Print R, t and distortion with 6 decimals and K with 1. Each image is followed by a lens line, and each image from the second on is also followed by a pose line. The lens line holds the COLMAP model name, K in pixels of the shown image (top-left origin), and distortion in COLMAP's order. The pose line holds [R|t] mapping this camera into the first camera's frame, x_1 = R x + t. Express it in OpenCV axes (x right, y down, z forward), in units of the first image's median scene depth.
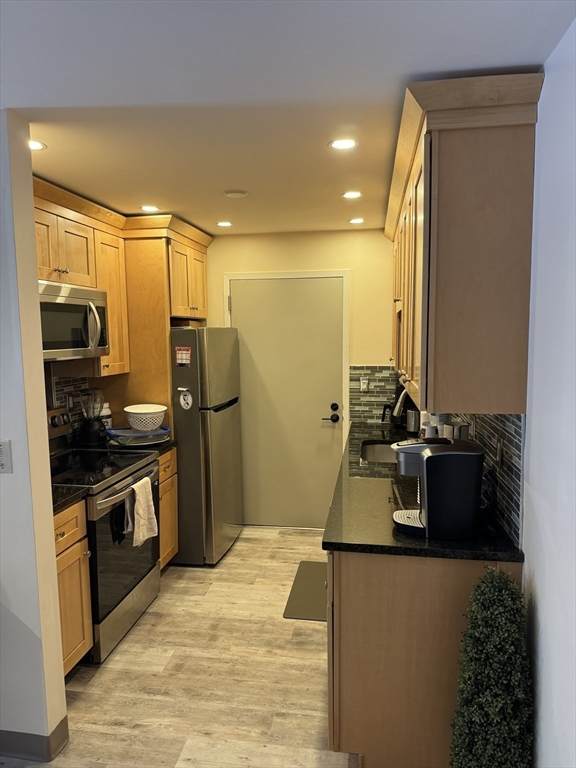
lens RADIAL K [[549.9, 0, 288.7], [0, 549.9, 382.6], [0, 0, 1]] dist [0.024274, -0.012386]
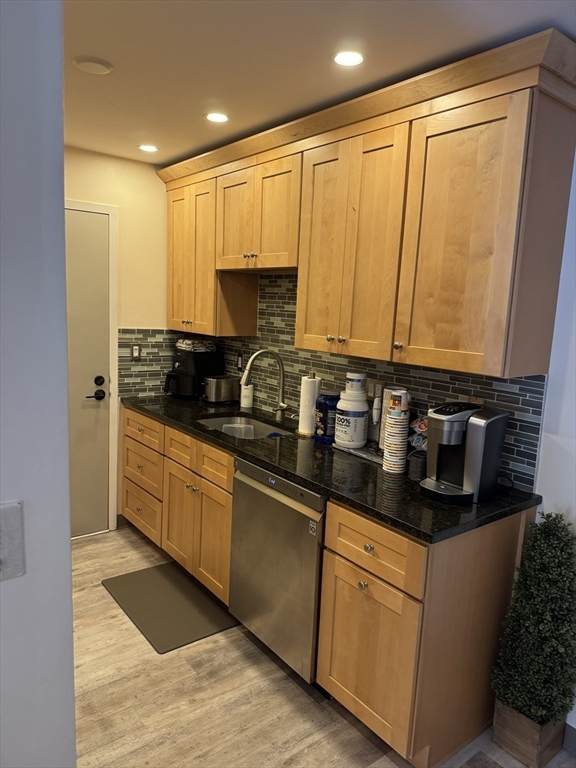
lens RADIAL K [[549.9, 0, 287.8], [0, 549.9, 389.2], [0, 0, 1]] dist [0.024274, -0.012386]
pose [[0.686371, -0.075738, 0.723297, -0.368806], [0.018721, 0.996073, 0.086536, -0.008662], [-0.727011, -0.045855, 0.685093, 0.309630]]
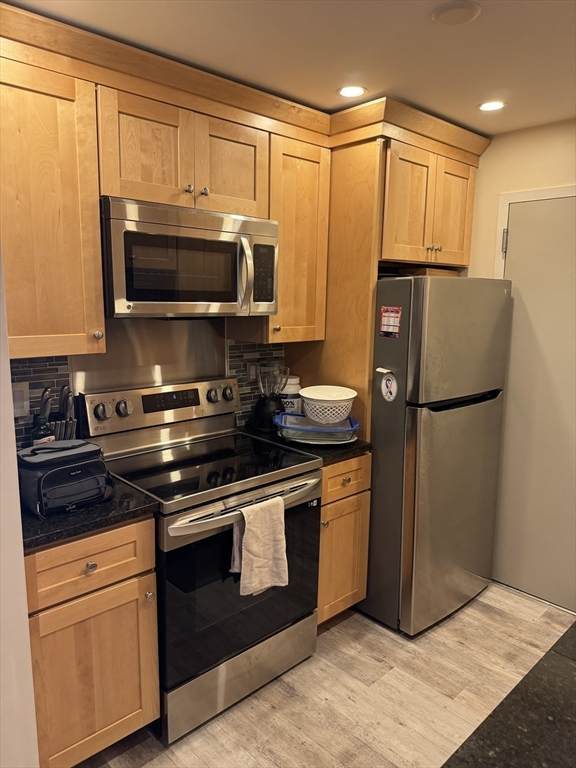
lens RADIAL K [[549.9, 0, 290.9], [0, 549.9, 383.7], [0, 0, 1]] dist [0.024274, -0.012386]
pose [[0.791874, 0.119065, -0.598966, 0.118922], [-0.077820, 0.992487, 0.094407, -0.026139], [0.605706, -0.028147, 0.795190, 0.403522]]
